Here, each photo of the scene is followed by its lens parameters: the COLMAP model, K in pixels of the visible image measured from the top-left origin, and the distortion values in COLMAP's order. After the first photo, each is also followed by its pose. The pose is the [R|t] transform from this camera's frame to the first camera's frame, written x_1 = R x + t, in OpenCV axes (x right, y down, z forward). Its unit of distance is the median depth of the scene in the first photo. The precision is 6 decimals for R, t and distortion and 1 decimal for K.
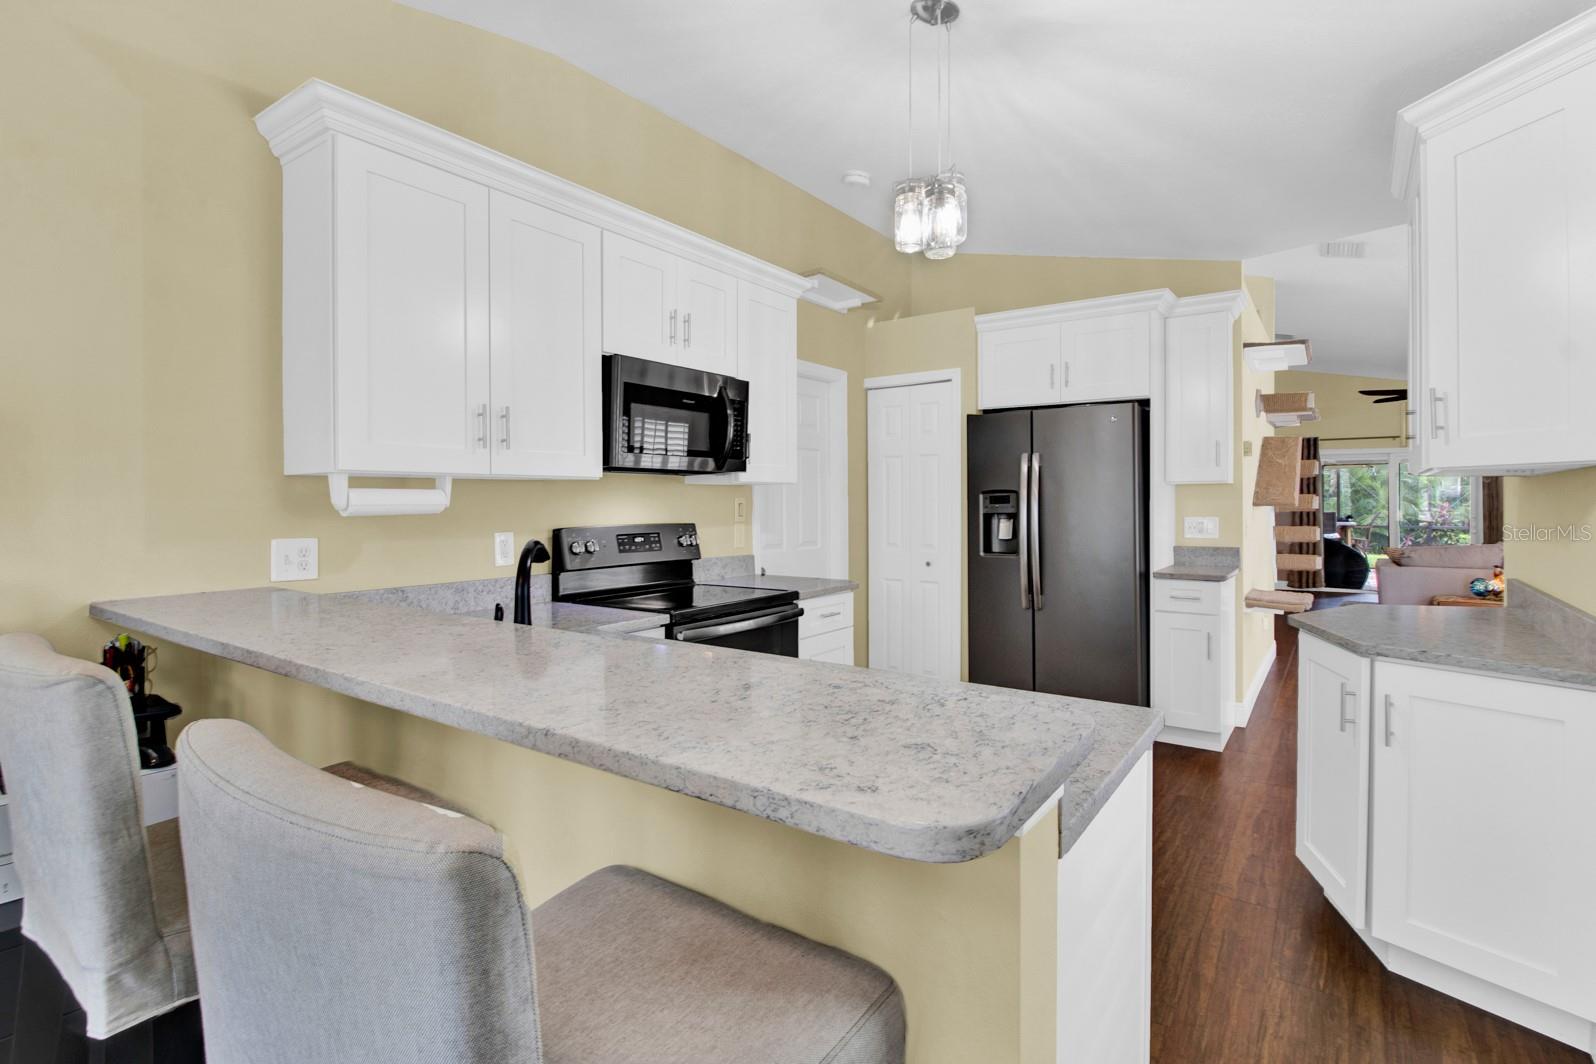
lens RADIAL K [[771.5, 0, 803.7], [0, 771.5, 514.4], [0, 0, 1]] dist [-0.000667, -0.001020]
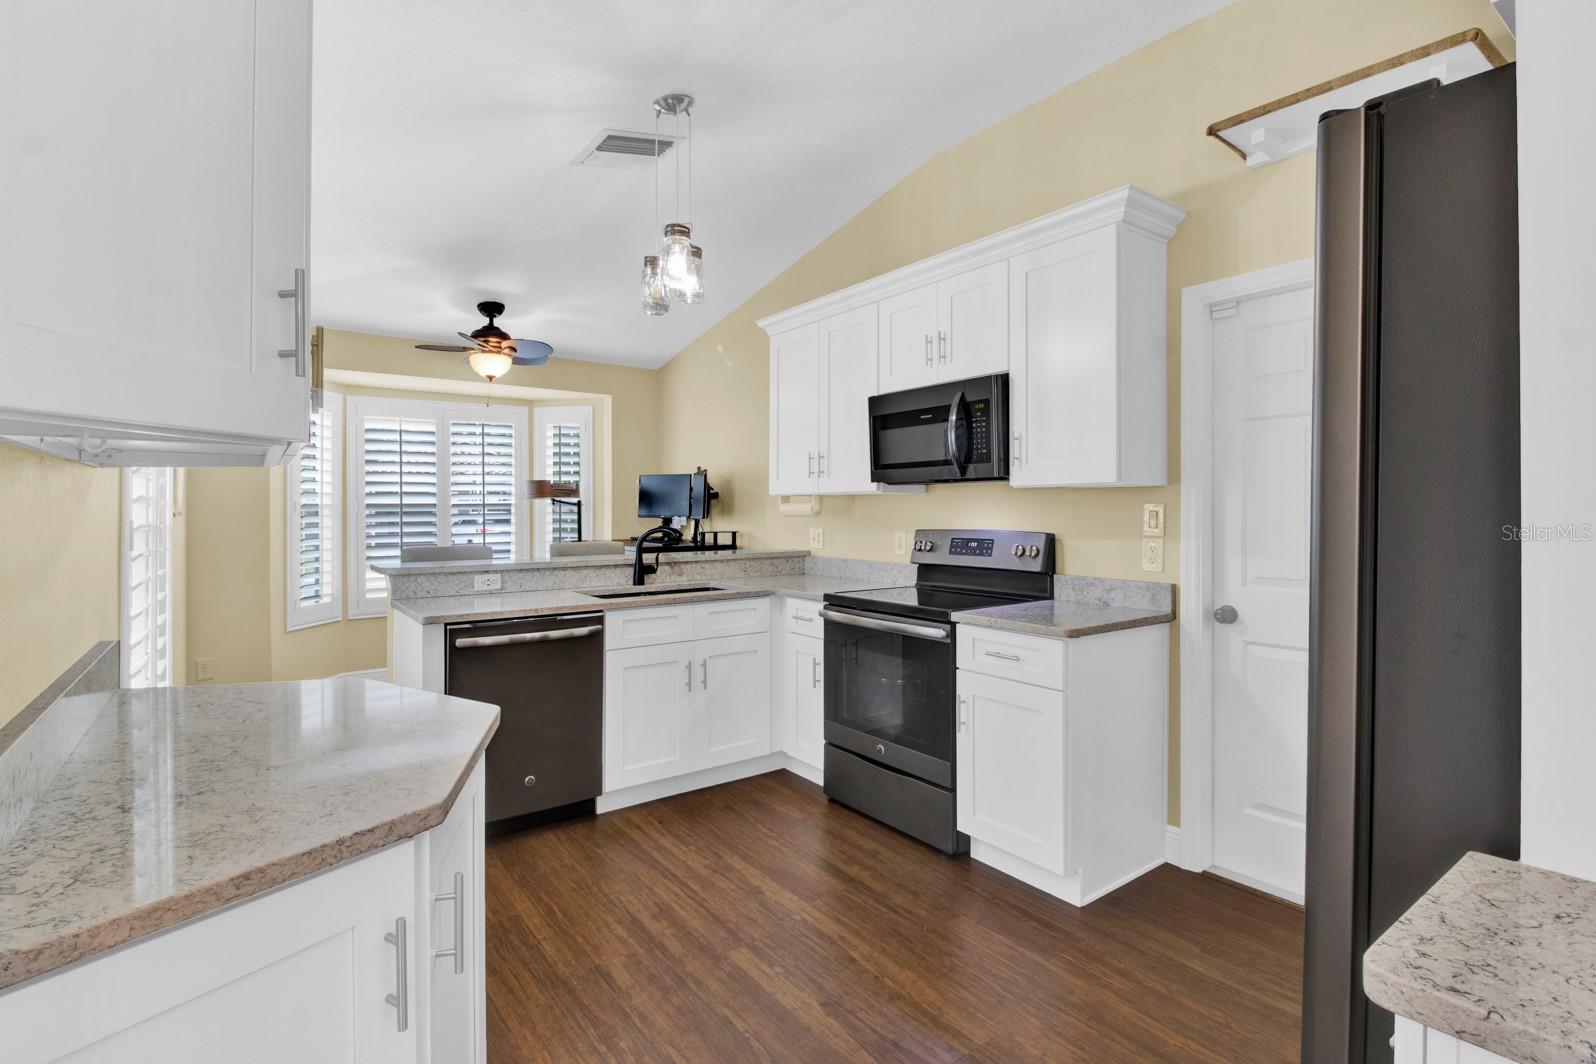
lens RADIAL K [[764.4, 0, 797.4], [0, 764.4, 506.7], [0, 0, 1]] dist [-0.000640, 0.000116]
pose [[-0.319911, -0.001608, -0.947446, 0.858382], [-0.012652, 0.999917, 0.002575, -0.019244], [0.947363, 0.012811, -0.319904, 1.088979]]
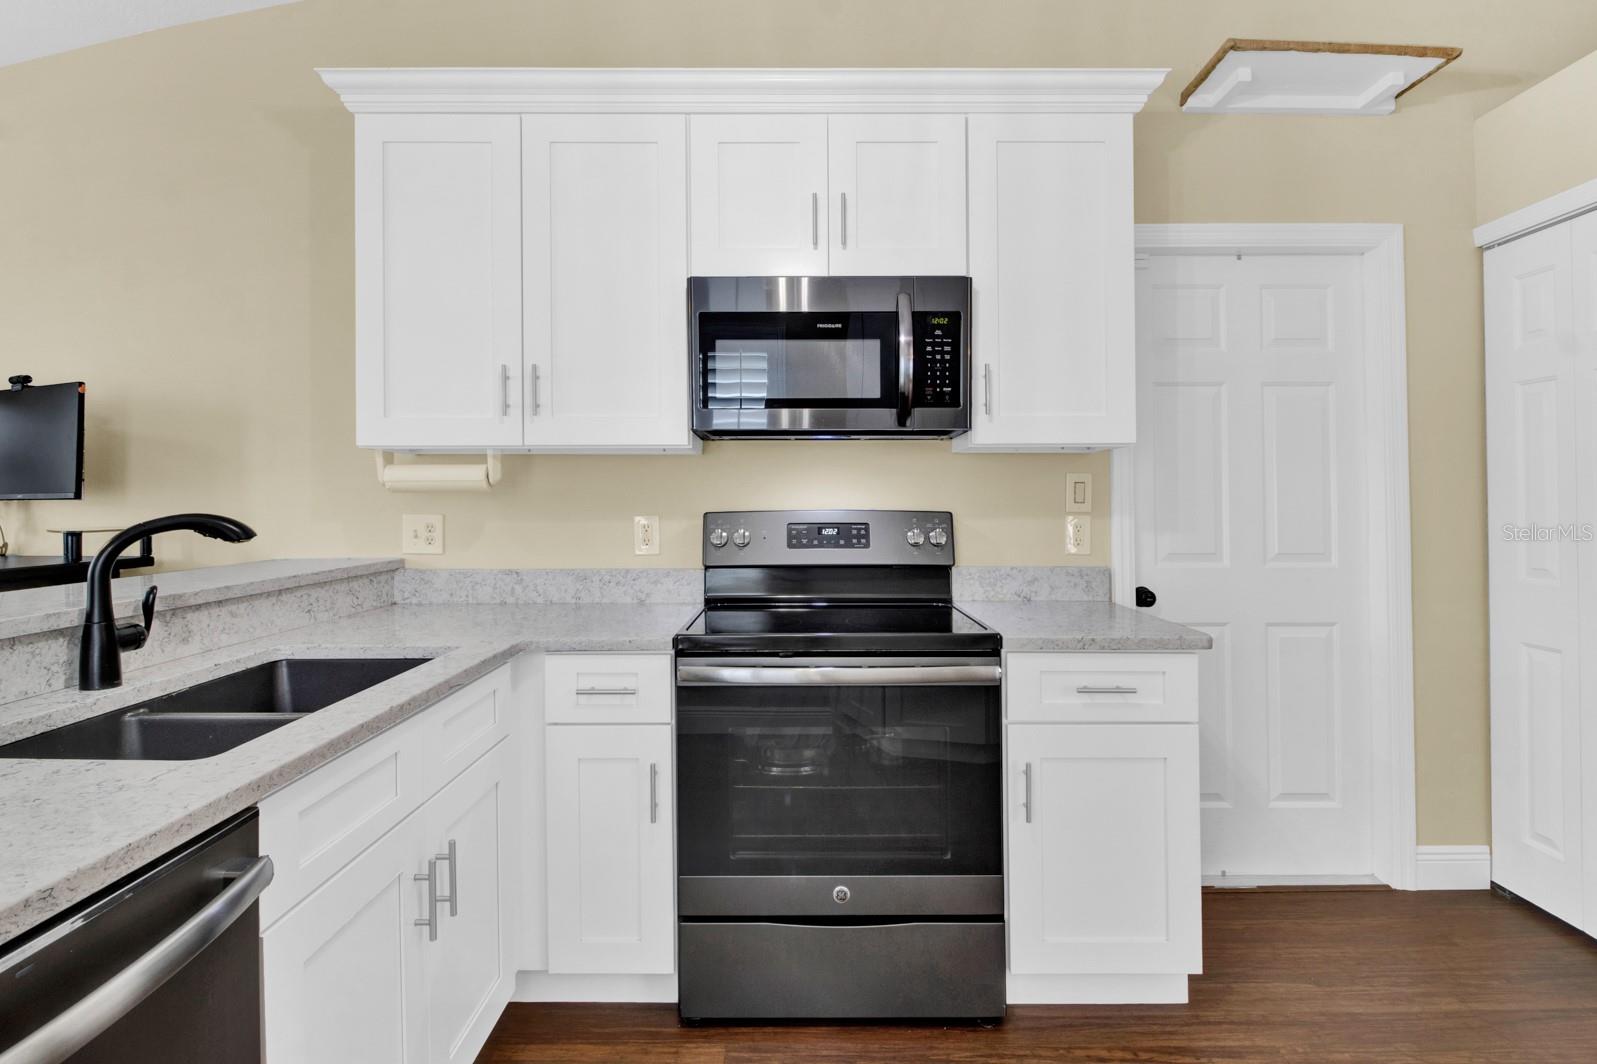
lens RADIAL K [[813.3, 0, 816.0], [0, 813.3, 507.3], [0, 0, 1]] dist [-0.001210, -0.000696]
pose [[0.581357, 0.012228, -0.813557, 0.387815], [-0.012605, 0.999902, 0.006021, 0.005449], [0.813551, 0.006754, 0.581455, 0.539743]]
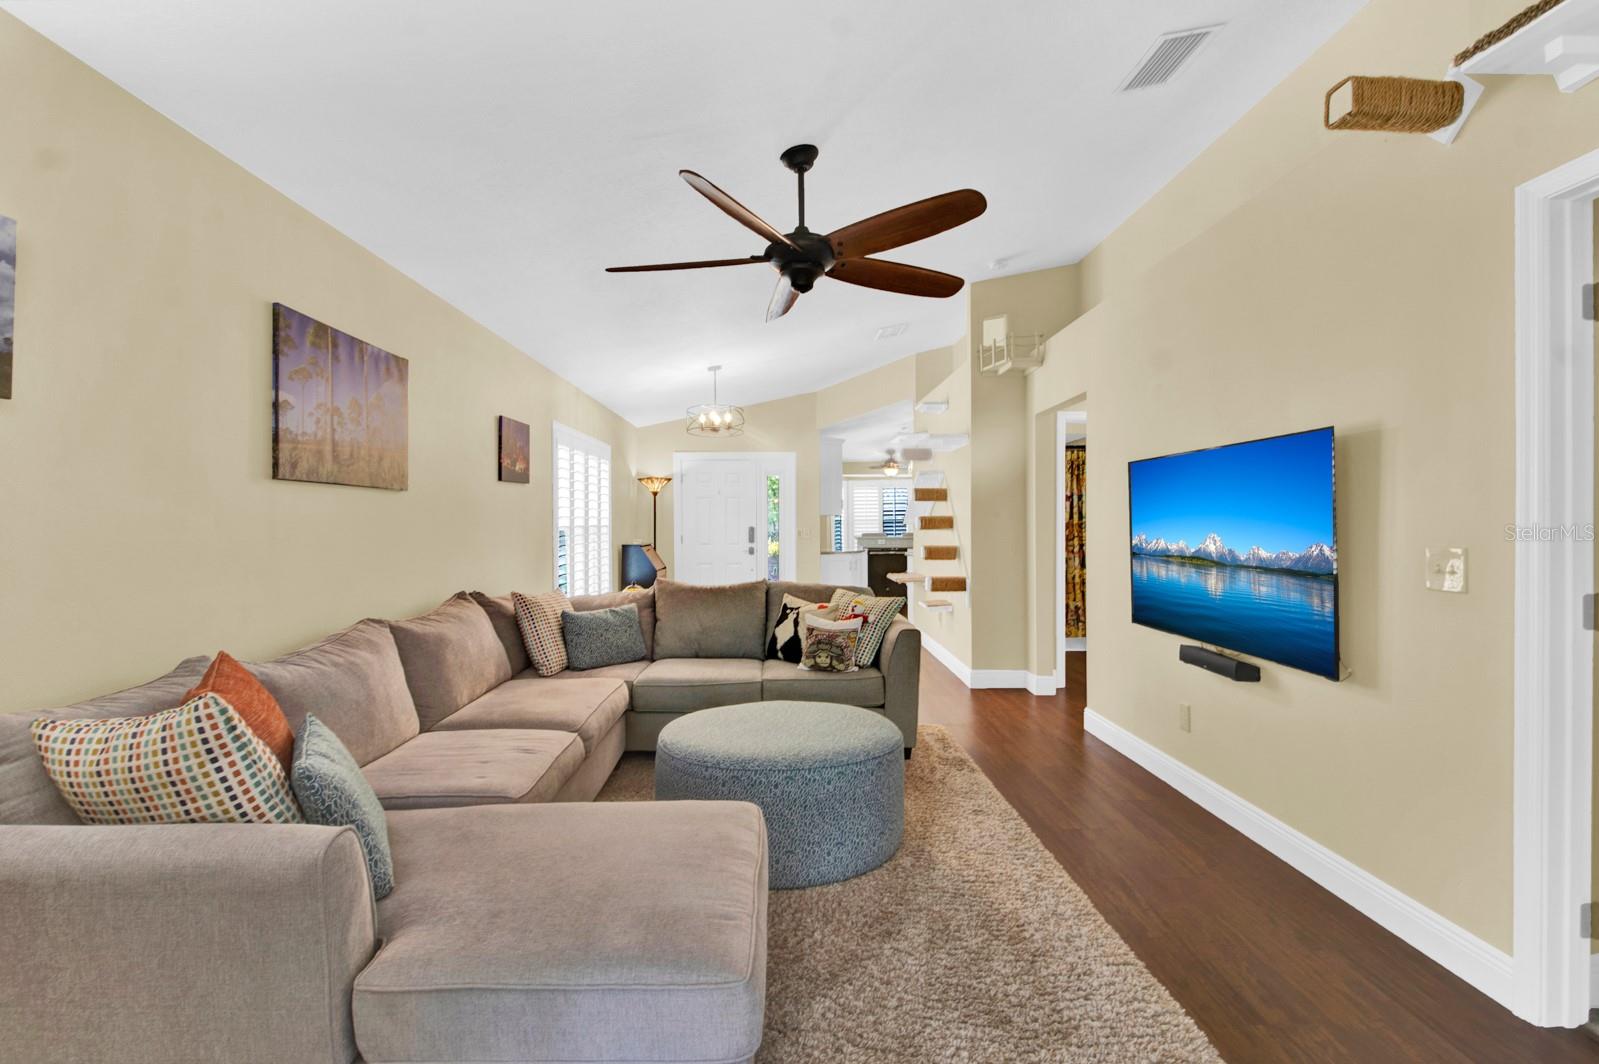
lens RADIAL K [[753.8, 0, 802.5], [0, 753.8, 520.8], [0, 0, 1]] dist [0.013667, -0.001189]
pose [[-0.802202, 0.004592, -0.597035, 2.569160], [-0.002841, 0.999930, 0.011508, -0.053094], [0.597046, 0.010928, -0.802132, 3.138144]]
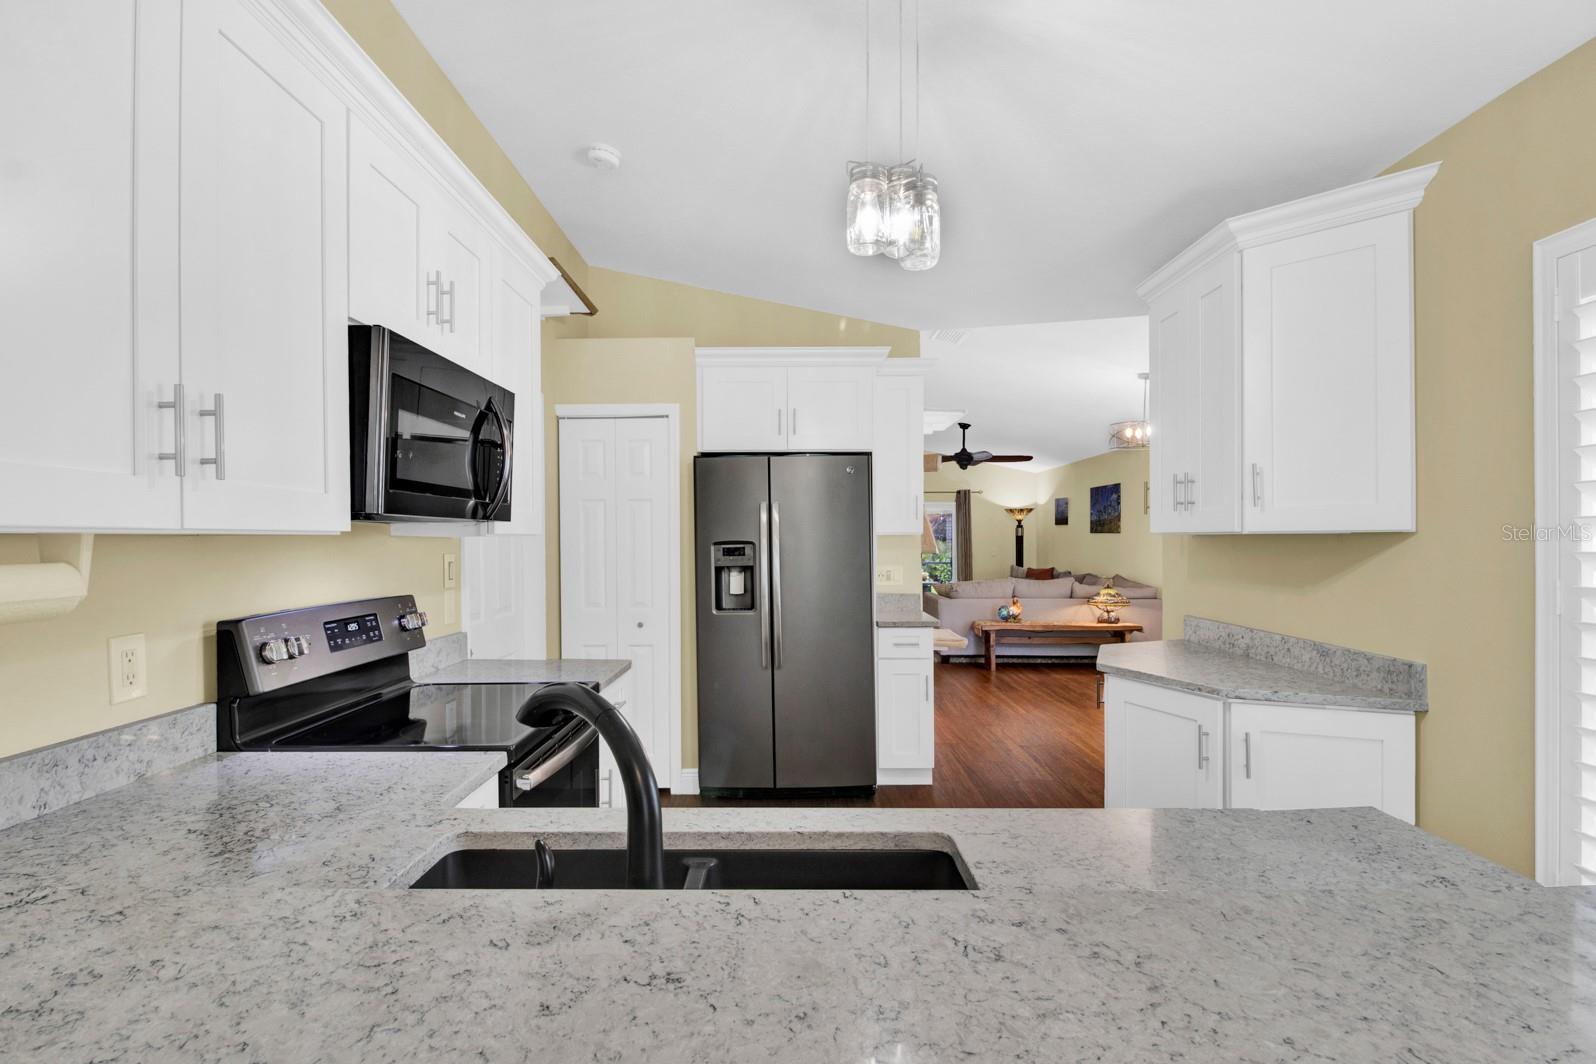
lens RADIAL K [[757.2, 0, 794.4], [0, 757.2, 559.6], [0, 0, 1]] dist [-0.015937, -0.001144]
pose [[0.822018, -0.014224, 0.569284, -0.261371], [0.008935, 0.999887, 0.012081, -0.025923], [-0.569391, -0.004844, 0.822052, 0.284908]]
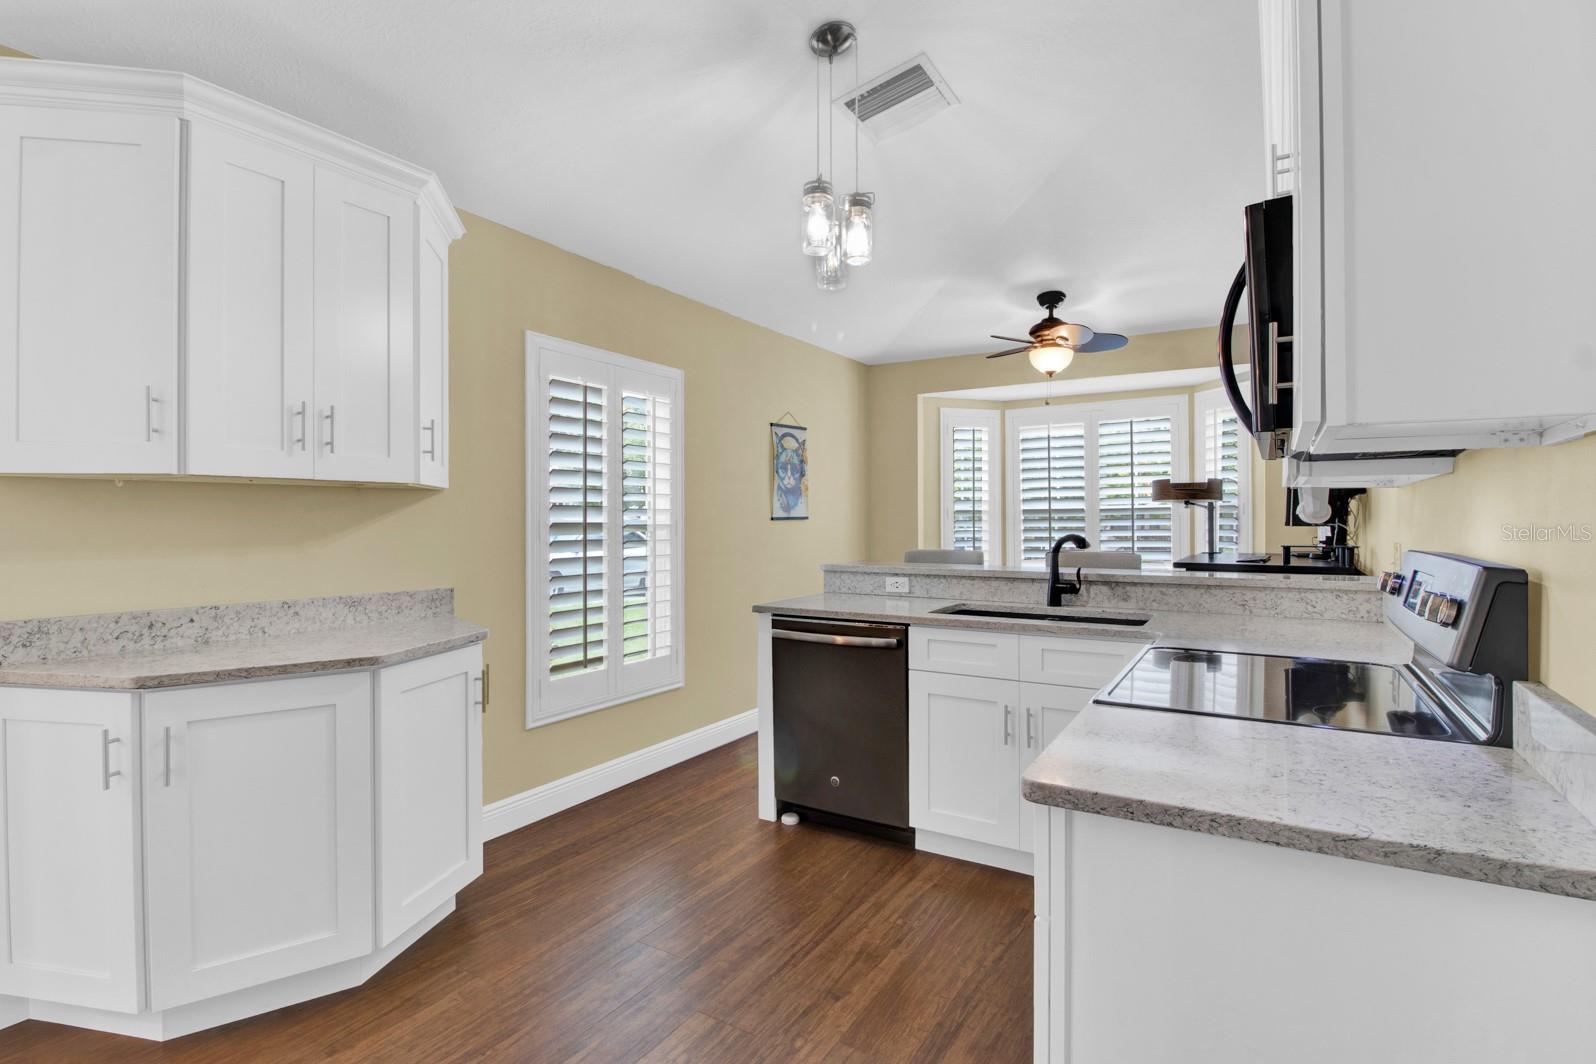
lens RADIAL K [[771.5, 0, 803.7], [0, 771.5, 514.4], [0, 0, 1]] dist [-0.000667, -0.001020]
pose [[-0.998723, 0.003829, -0.050384, 0.180348], [0.003364, 0.999951, 0.009316, -0.016376], [0.050417, 0.009134, -0.998686, 1.423710]]
